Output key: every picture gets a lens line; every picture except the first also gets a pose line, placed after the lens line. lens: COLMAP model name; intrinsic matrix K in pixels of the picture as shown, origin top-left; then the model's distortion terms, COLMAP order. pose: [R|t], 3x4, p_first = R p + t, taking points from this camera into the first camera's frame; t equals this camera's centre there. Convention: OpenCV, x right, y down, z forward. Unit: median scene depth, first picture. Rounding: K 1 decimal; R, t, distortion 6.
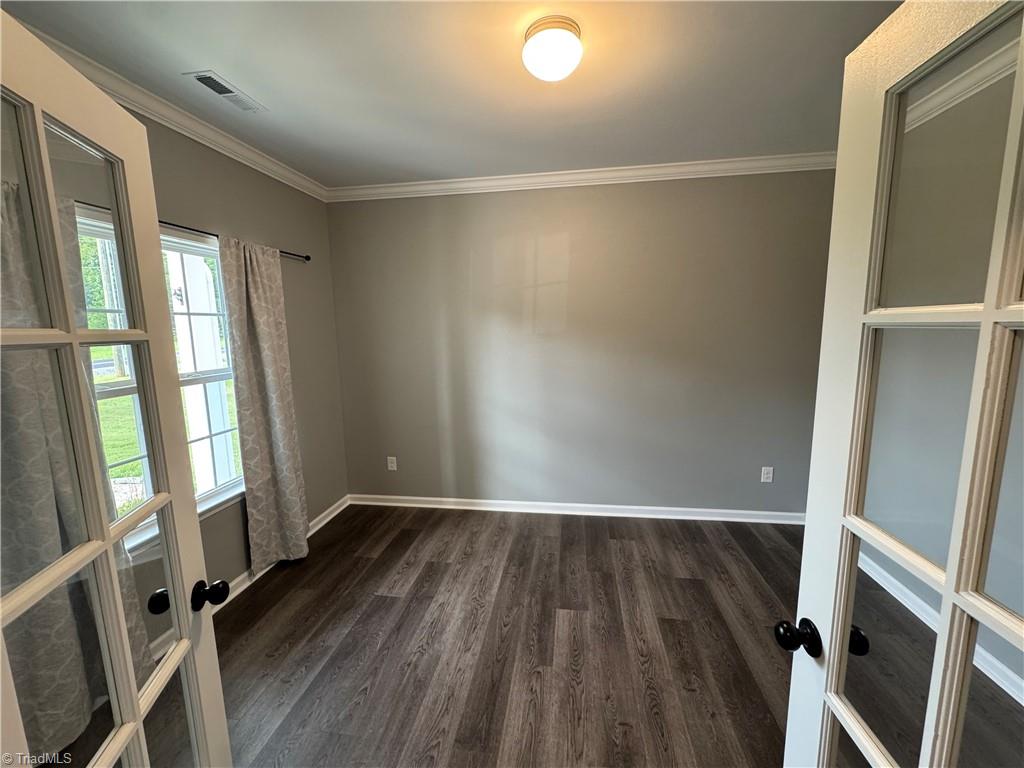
lens RADIAL K [[410.1, 0, 511.8], [0, 410.1, 385.6], [0, 0, 1]] dist [-0.000394, -0.000123]
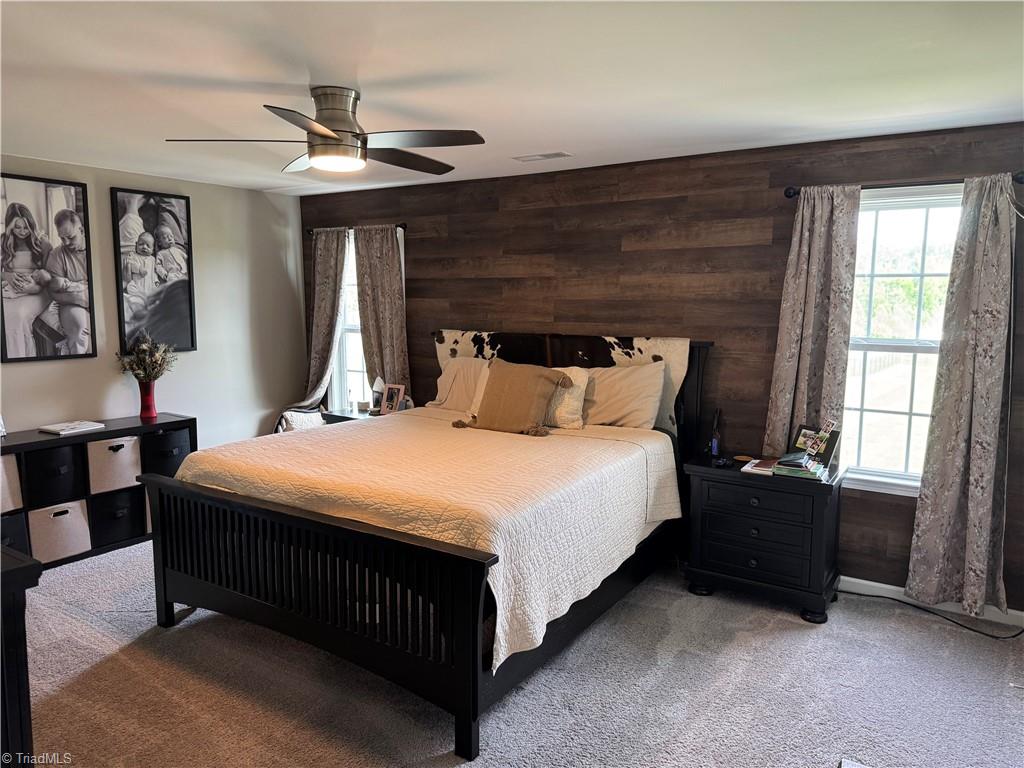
lens RADIAL K [[727.4, 0, 512.0], [0, 727.4, 383.5], [0, 0, 1]] dist [0.001917, 0.000370]
pose [[-0.439911, 0.131811, -0.888315, 1.118948], [-0.118720, 0.971952, 0.203014, -0.175653], [0.890159, 0.194769, -0.411924, 1.016397]]
